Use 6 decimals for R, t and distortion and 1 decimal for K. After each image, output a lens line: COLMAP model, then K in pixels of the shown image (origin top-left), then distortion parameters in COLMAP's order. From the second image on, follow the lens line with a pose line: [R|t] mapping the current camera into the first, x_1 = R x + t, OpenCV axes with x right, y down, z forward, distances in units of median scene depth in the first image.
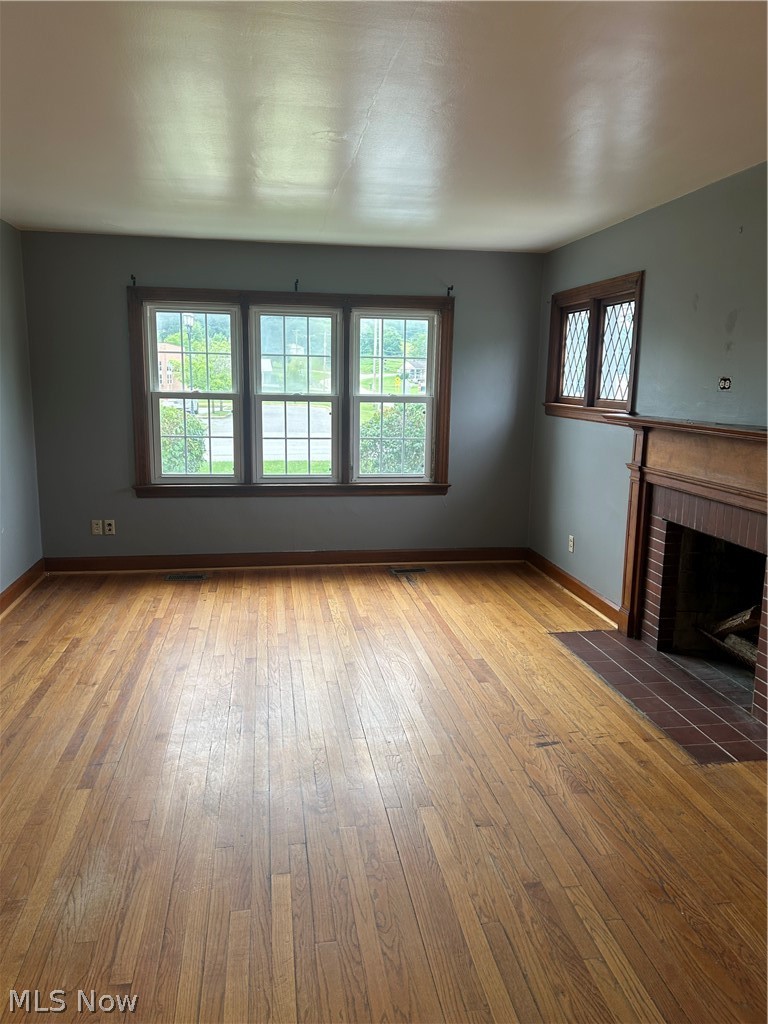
lens RADIAL K [[784.3, 0, 387.1], [0, 784.3, 513.3], [0, 0, 1]] dist [0.061486, -0.000964]
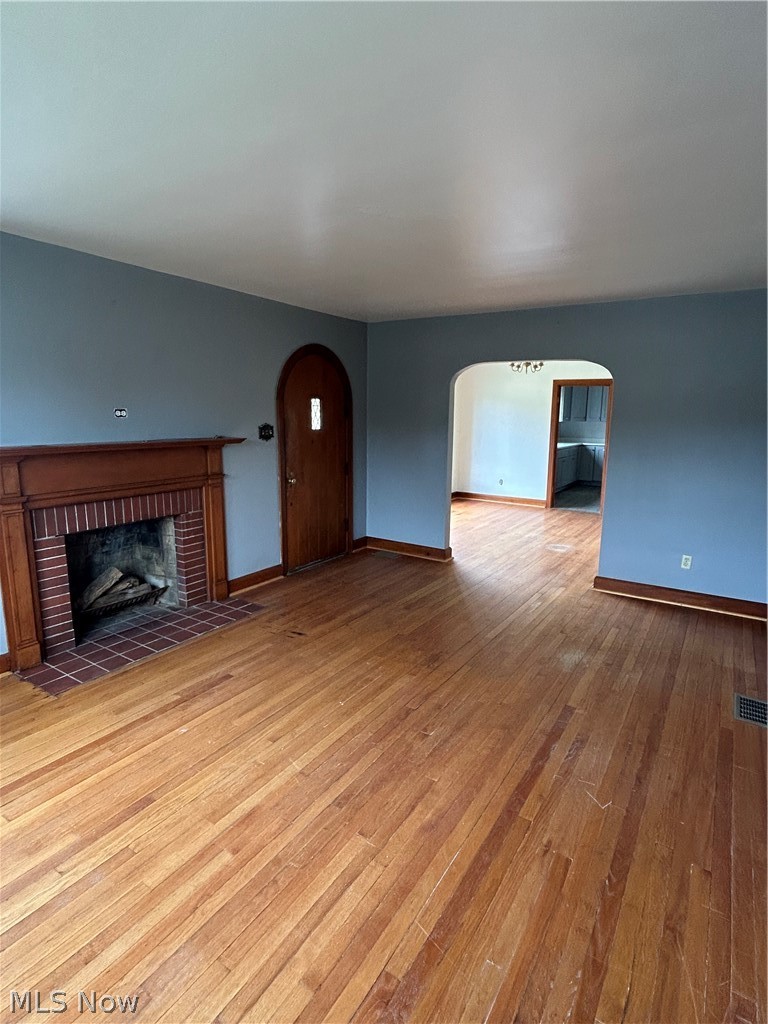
lens RADIAL K [[540.5, 0, 384.1], [0, 540.5, 510.6], [0, 0, 1]] dist [0.000582, -0.000068]
pose [[-0.748726, -0.138812, 0.648183, -0.515968], [0.094184, 0.945631, 0.311306, -0.234781], [-0.656155, 0.294132, -0.694944, 1.305627]]
